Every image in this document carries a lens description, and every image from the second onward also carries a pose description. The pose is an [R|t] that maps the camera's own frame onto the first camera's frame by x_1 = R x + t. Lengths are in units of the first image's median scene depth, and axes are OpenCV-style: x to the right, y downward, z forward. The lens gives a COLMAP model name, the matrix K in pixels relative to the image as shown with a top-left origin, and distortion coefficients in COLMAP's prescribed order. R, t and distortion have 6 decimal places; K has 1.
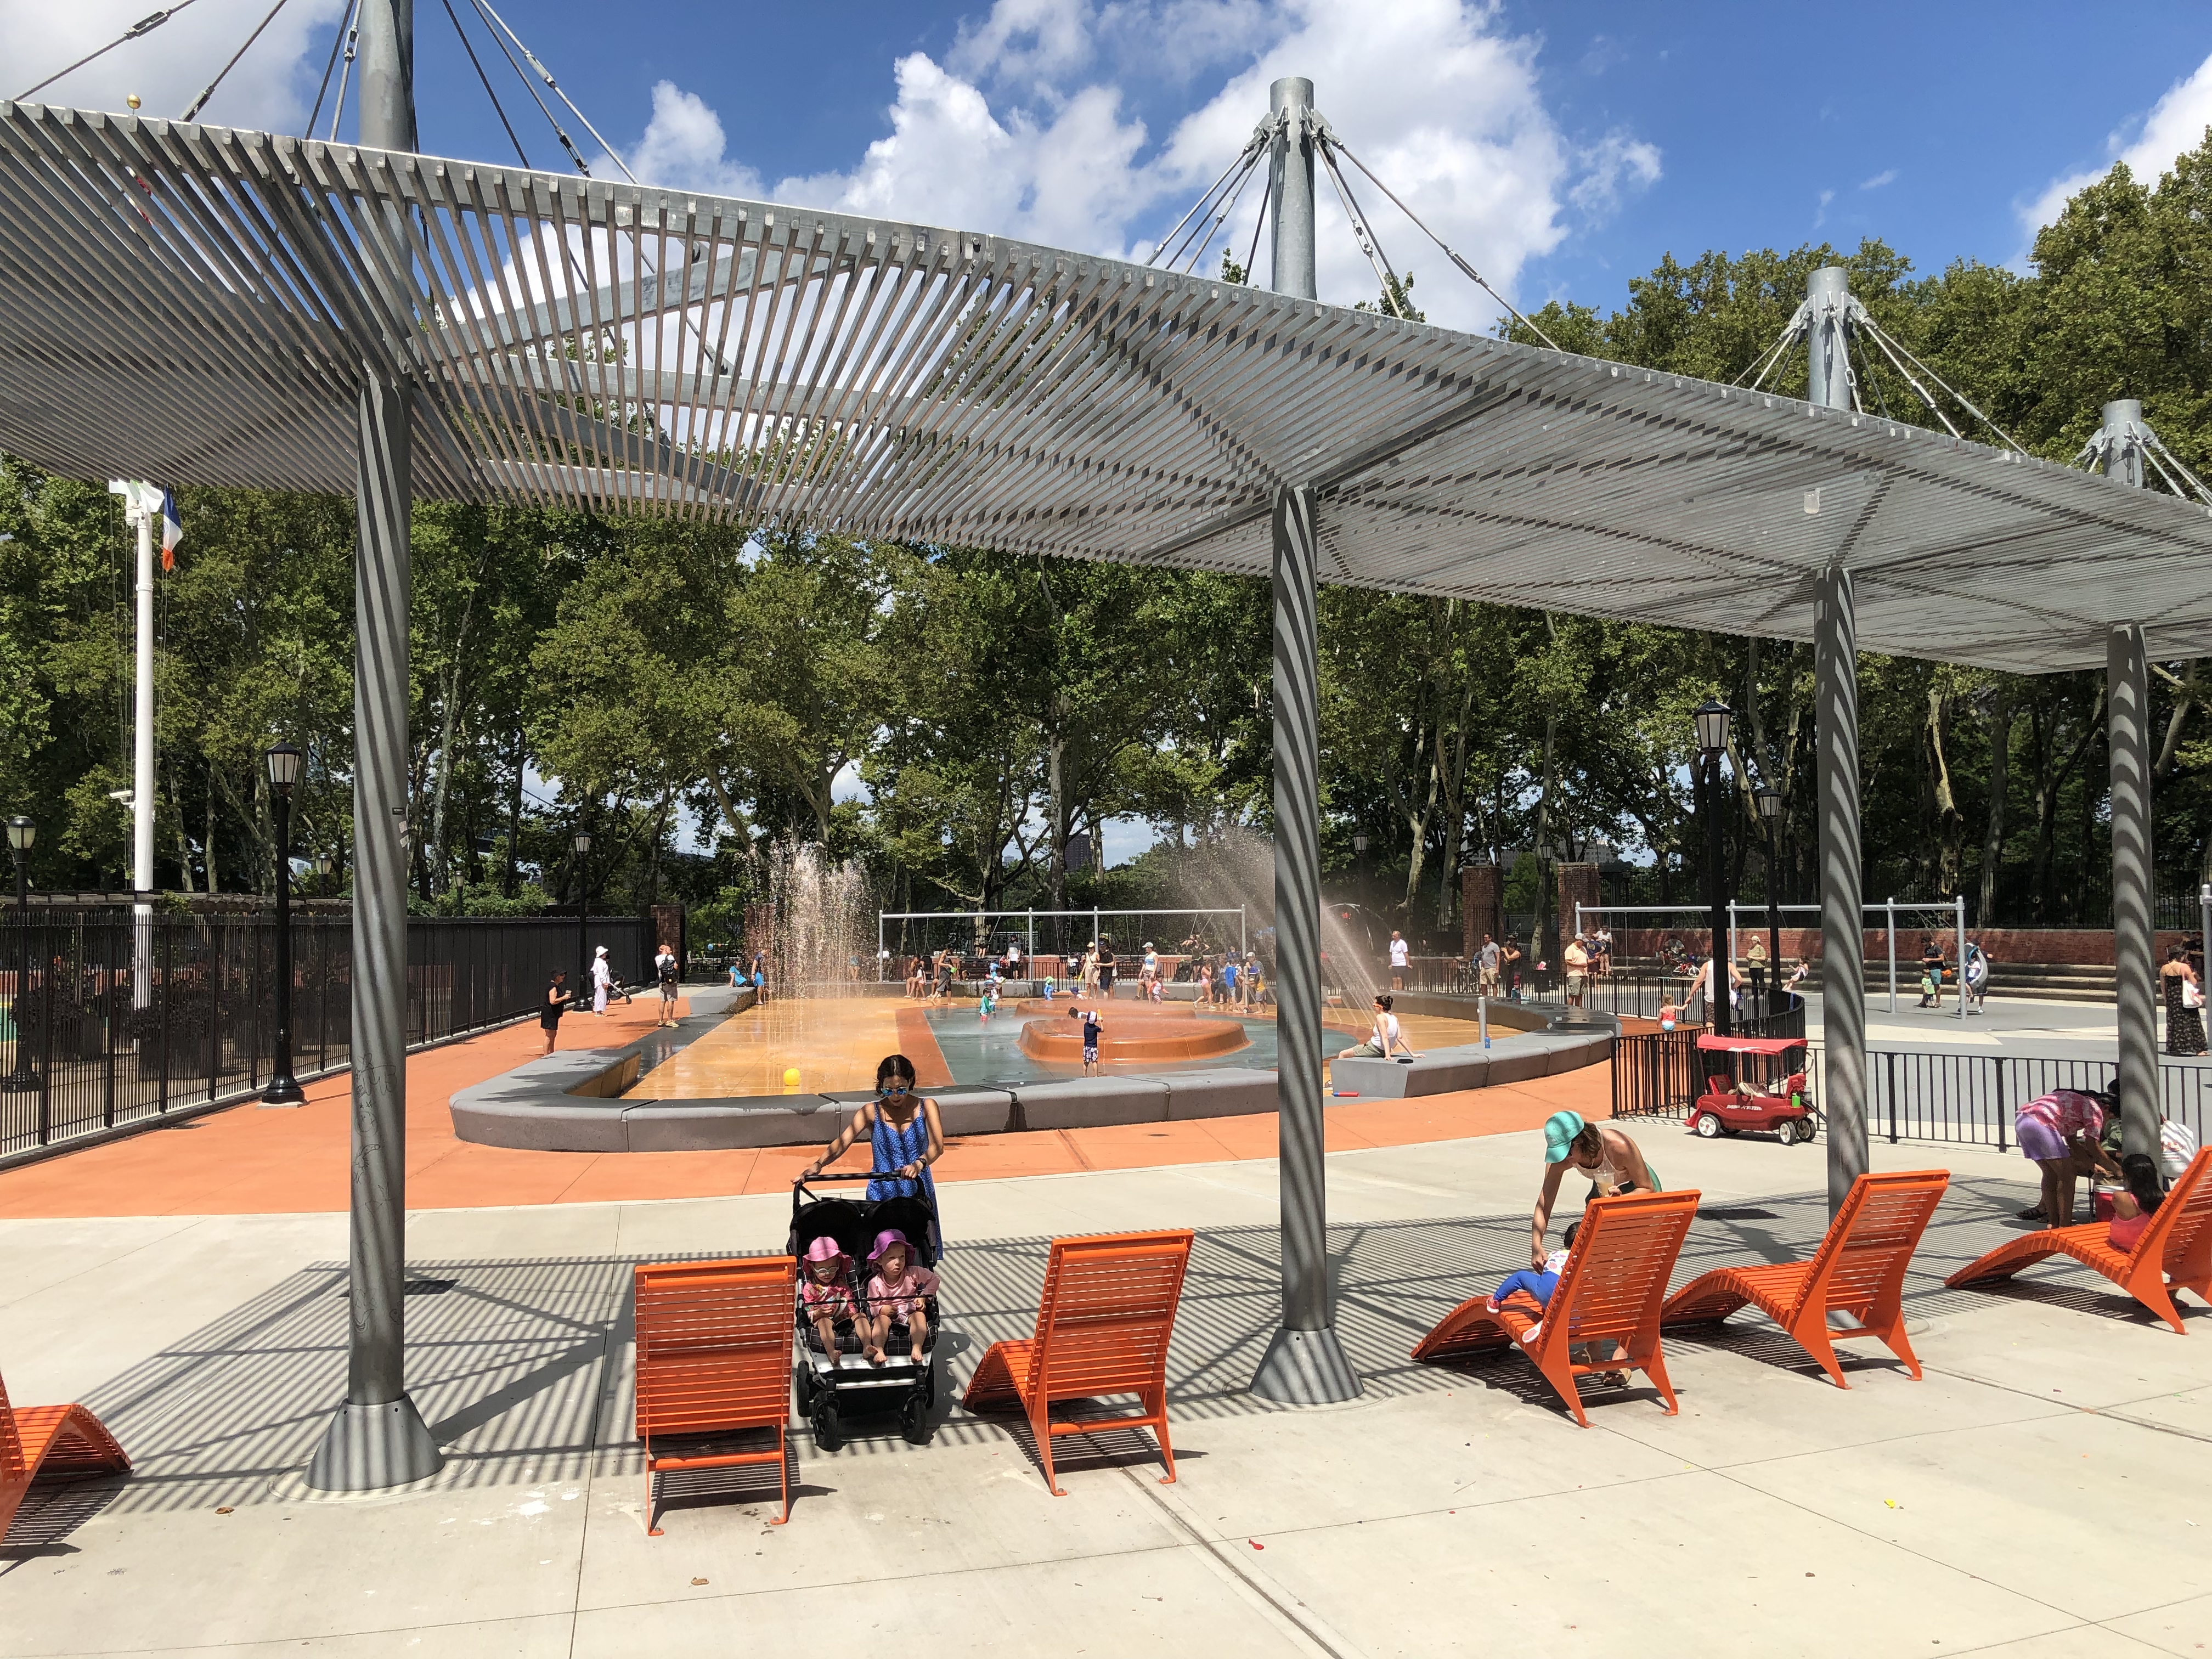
lens RADIAL K [[1889.4, 0, 1105.5], [0, 1889.4, 829.1], [0, 0, 1]] dist [0.047564, -0.108592]
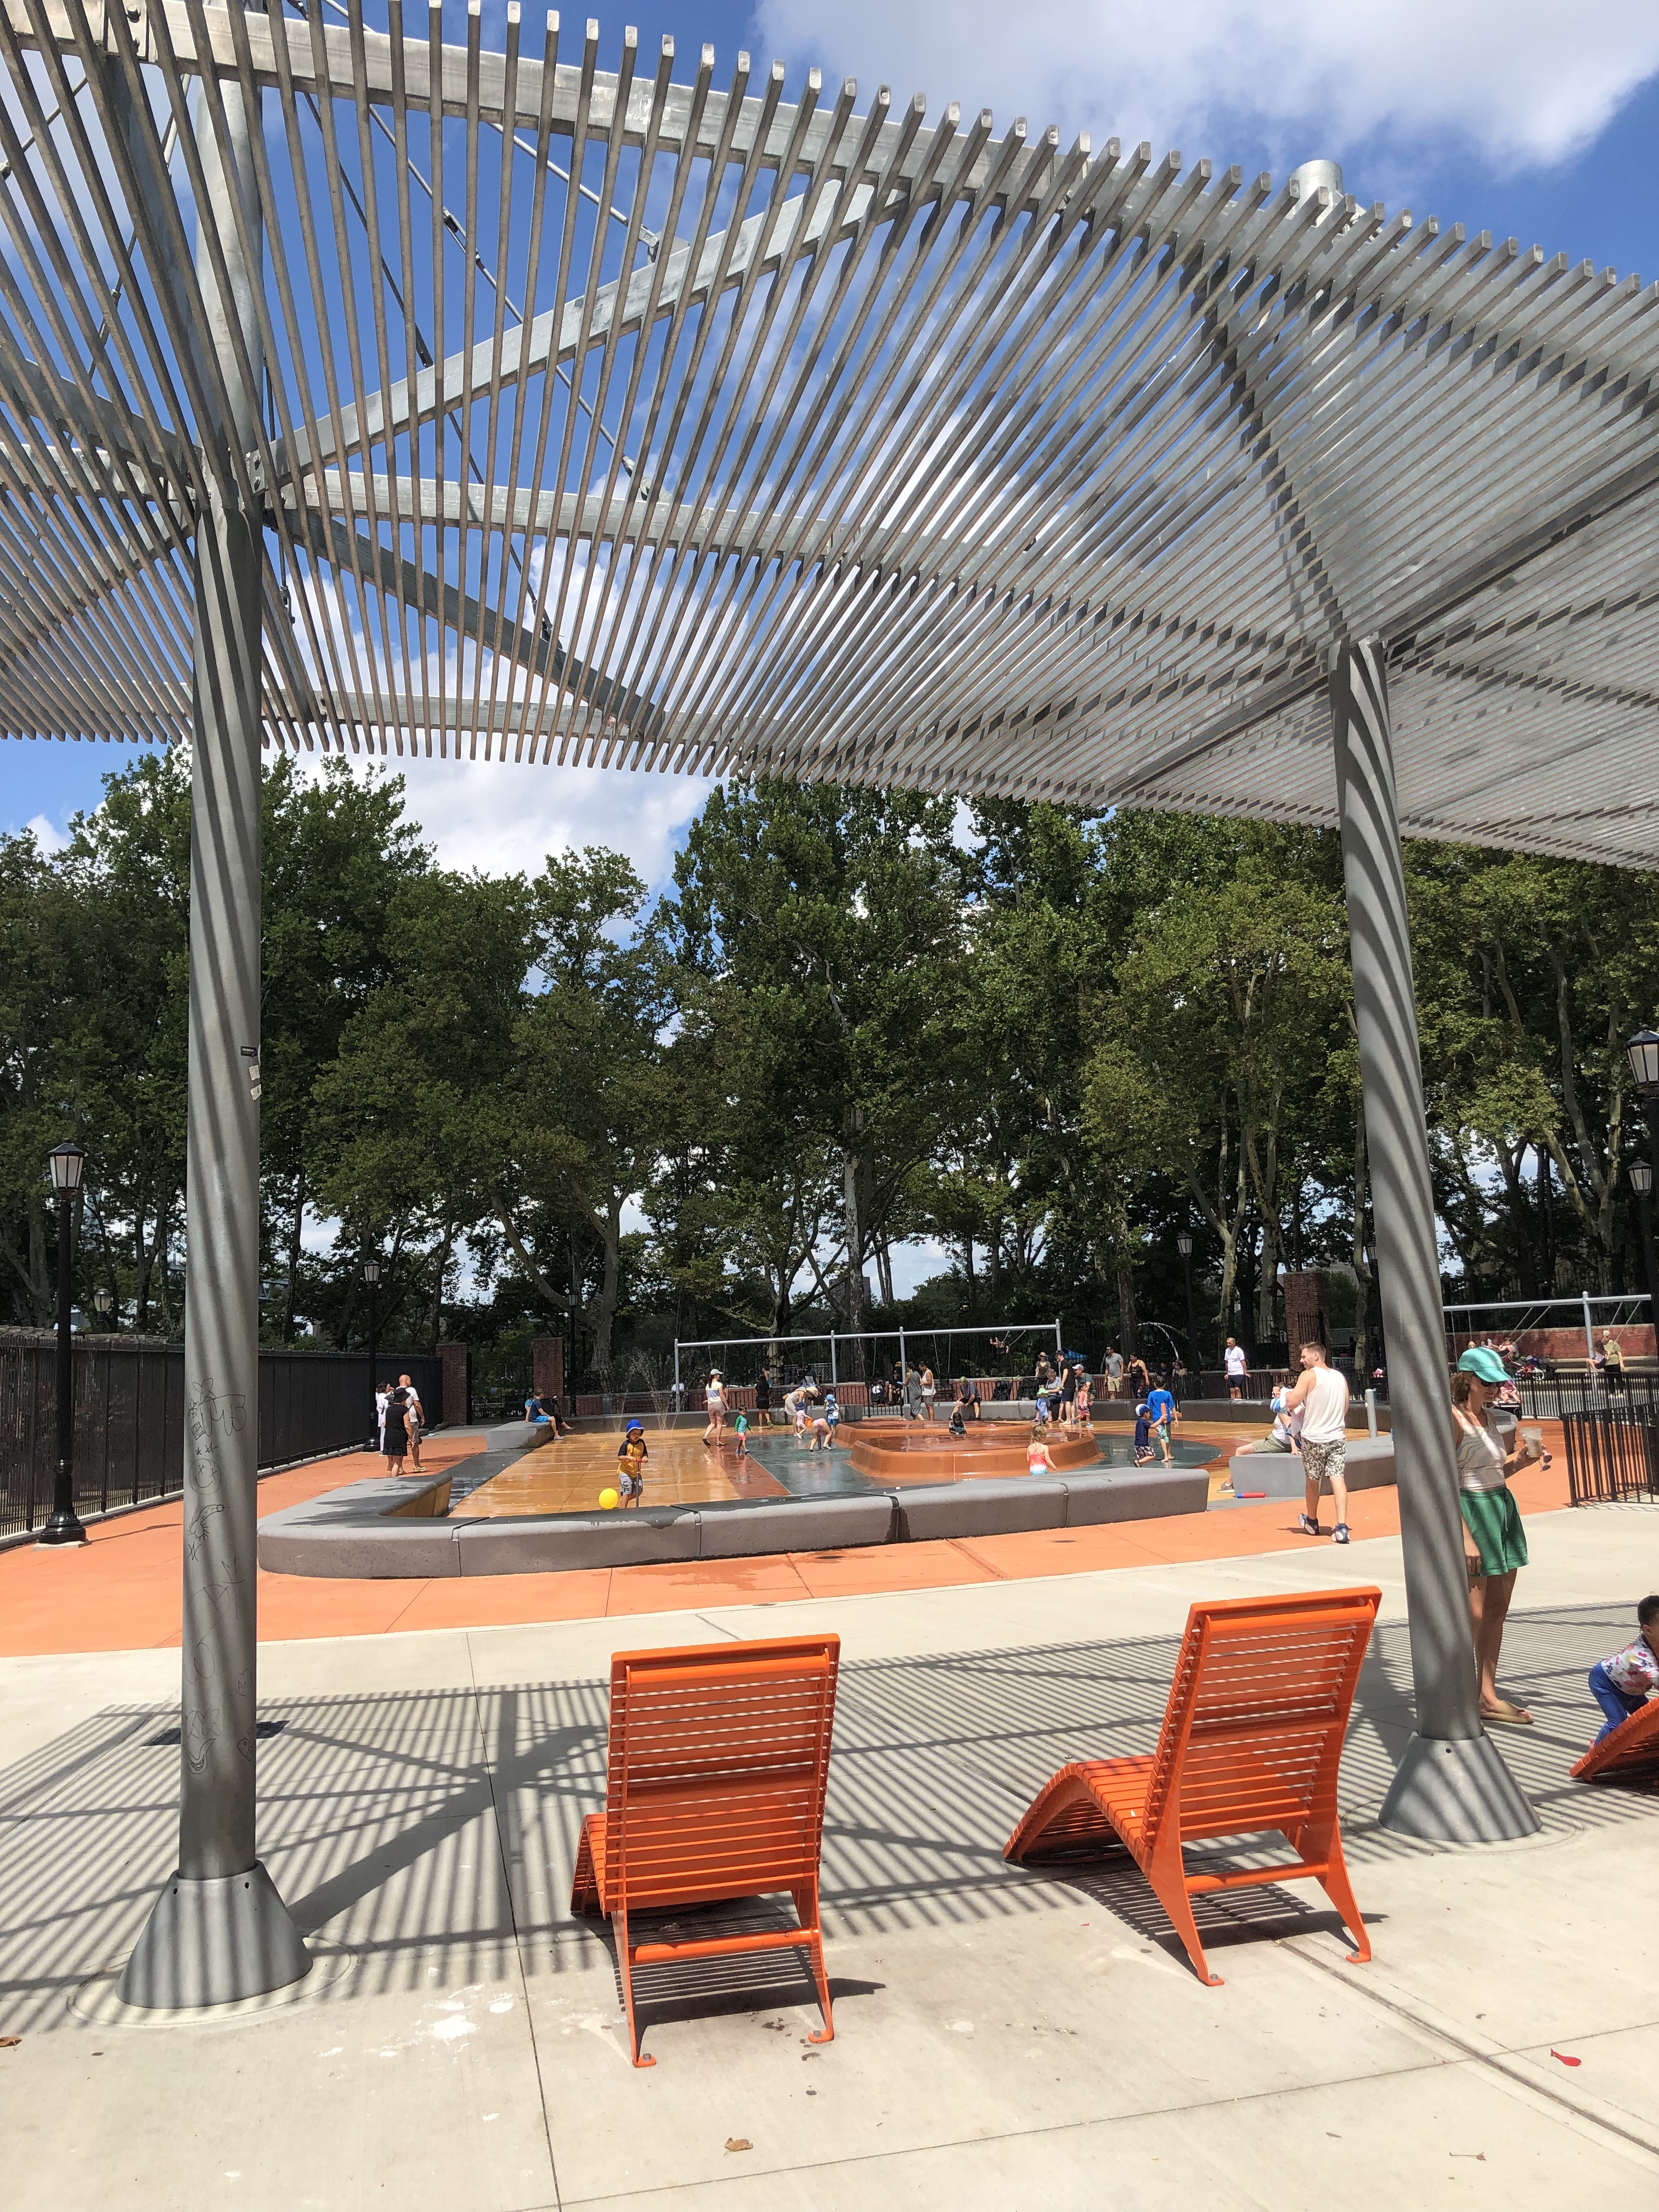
lens RADIAL K [[1850.8, 0, 829.0], [0, 1850.8, 1073.2], [0, 0, 1]] dist [0.046989, -0.054694]
pose [[0.999294, -0.035544, -0.012209, -0.111216], [0.033966, 0.993190, -0.111442, 0.073444], [0.016087, 0.110948, 0.993696, 0.226798]]
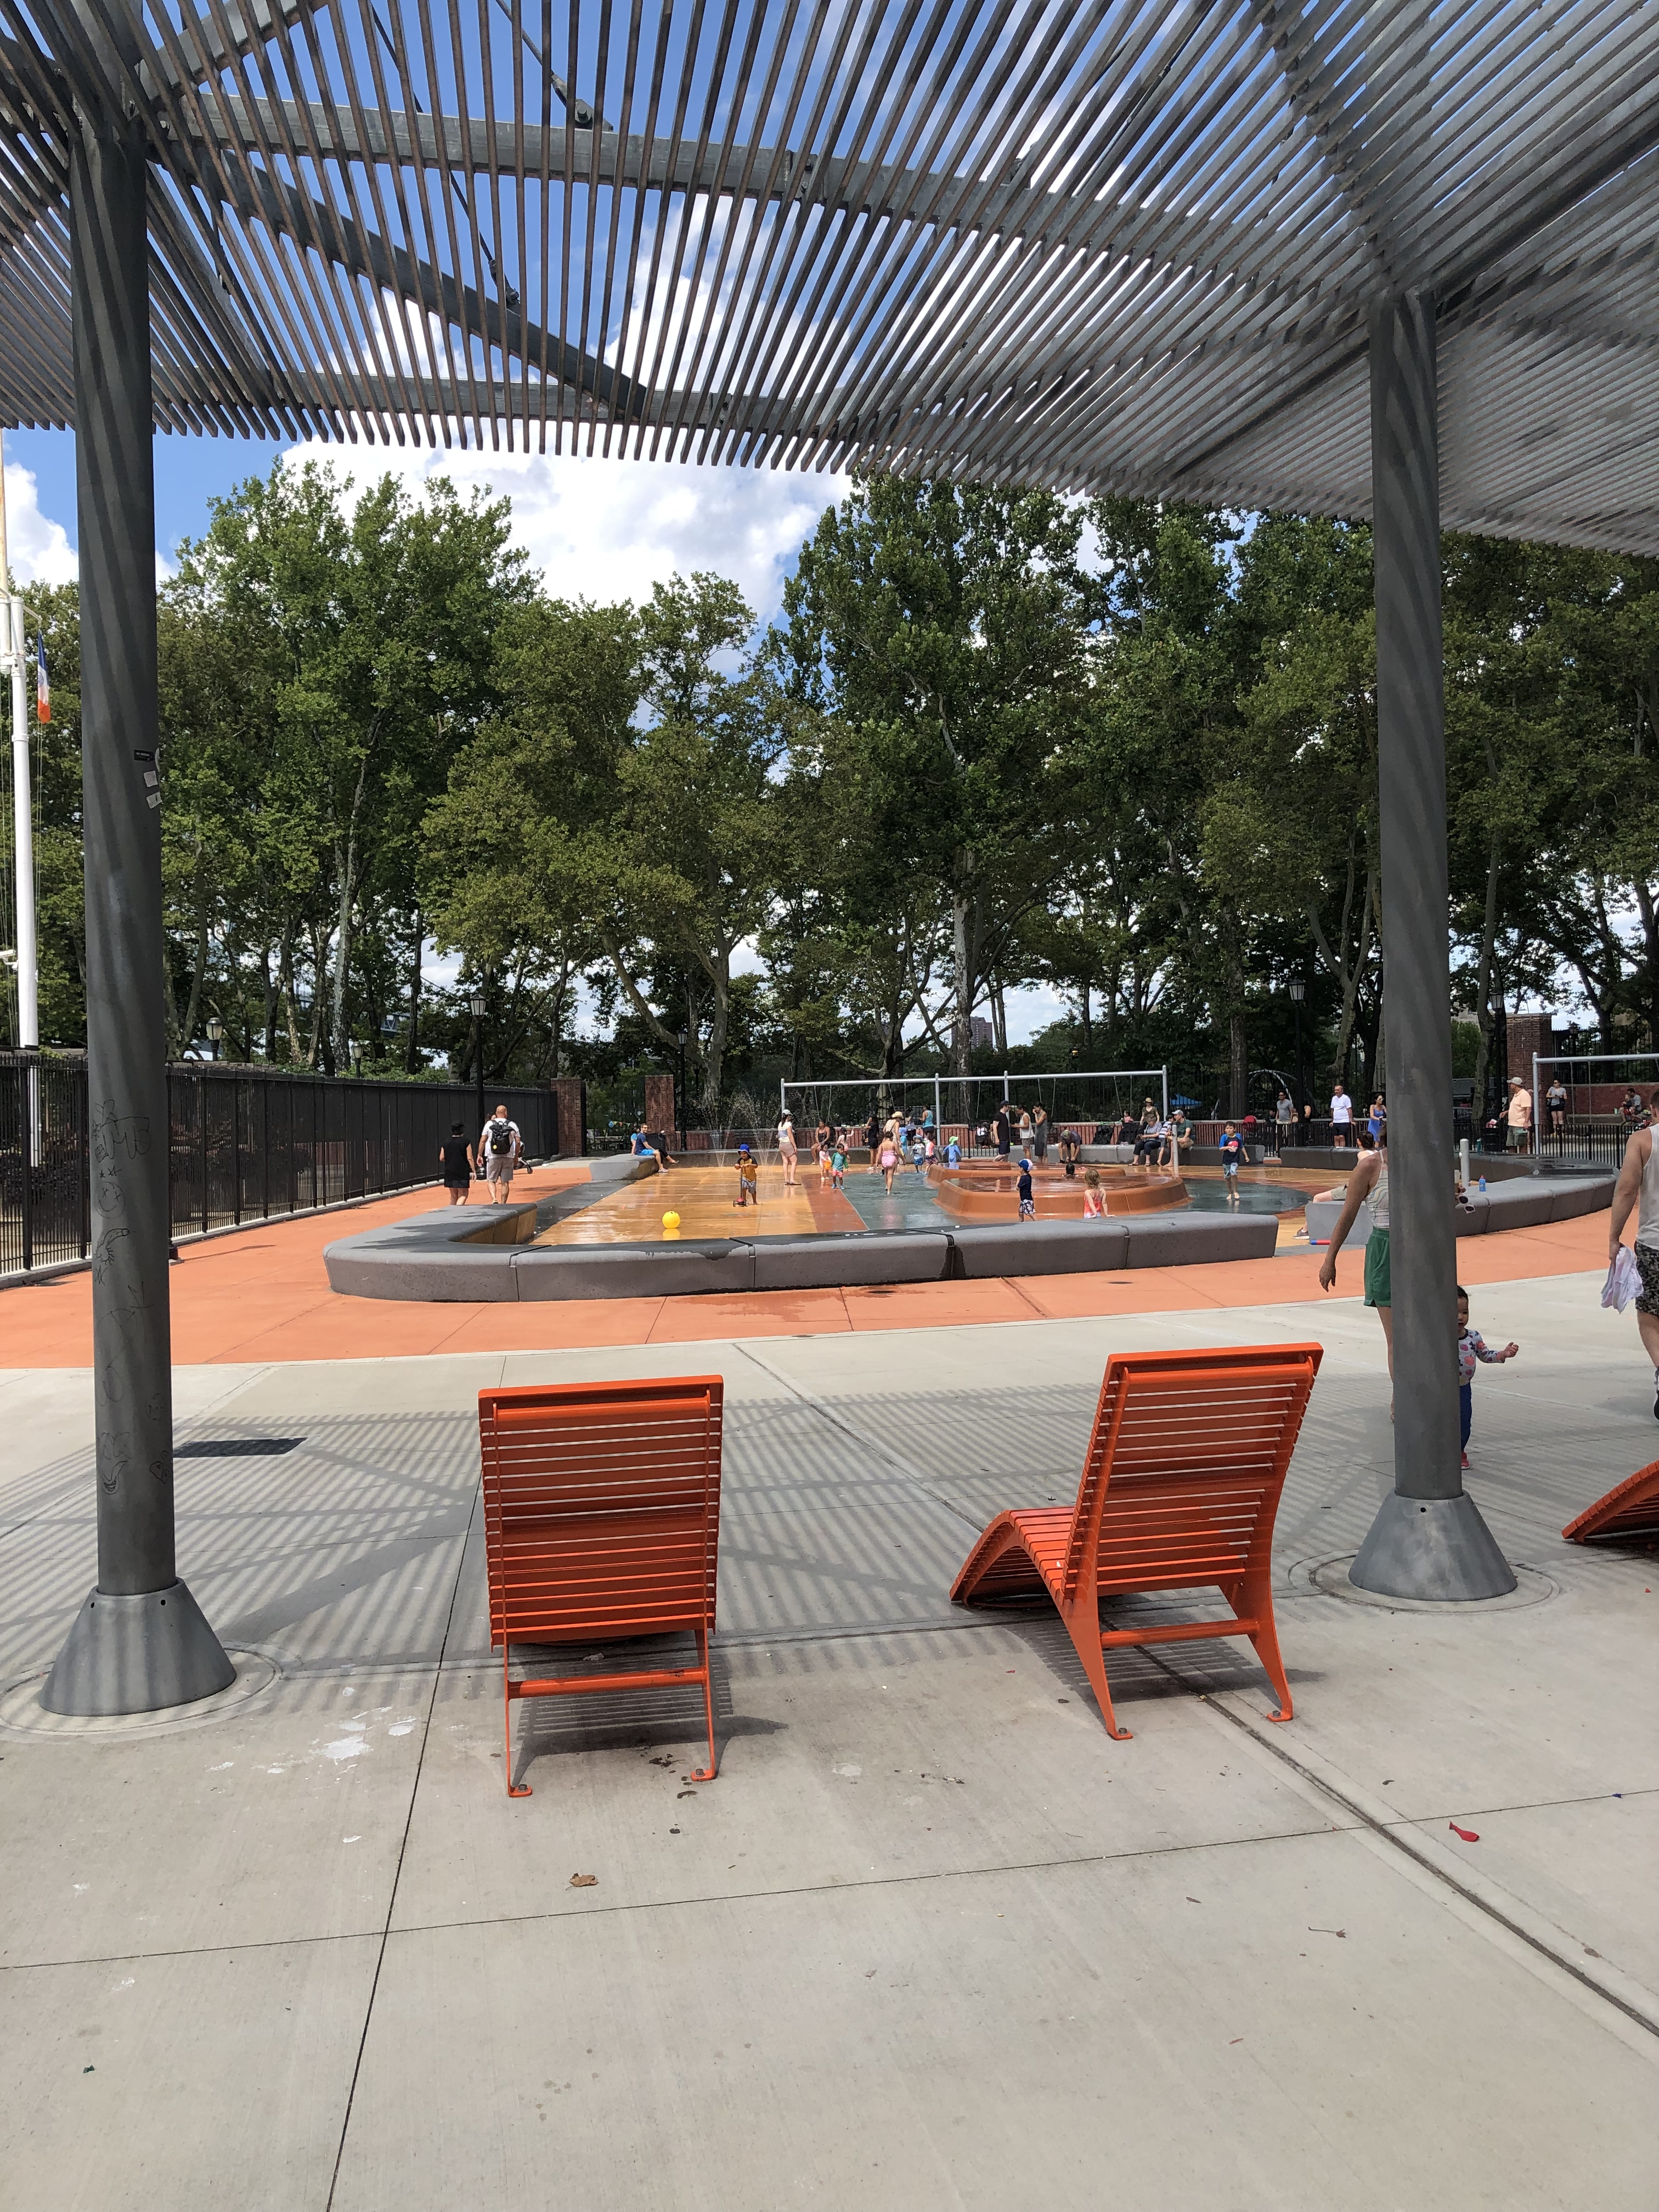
lens RADIAL K [[1843.6, 0, 829.5], [0, 1843.6, 1106.0], [0, 0, 1]] dist [0.044368, -0.075376]
pose [[0.995936, -0.014616, -0.088874, -0.050459], [0.018443, 0.998930, 0.042401, 0.078626], [0.088159, -0.043868, 0.995140, 0.277200]]
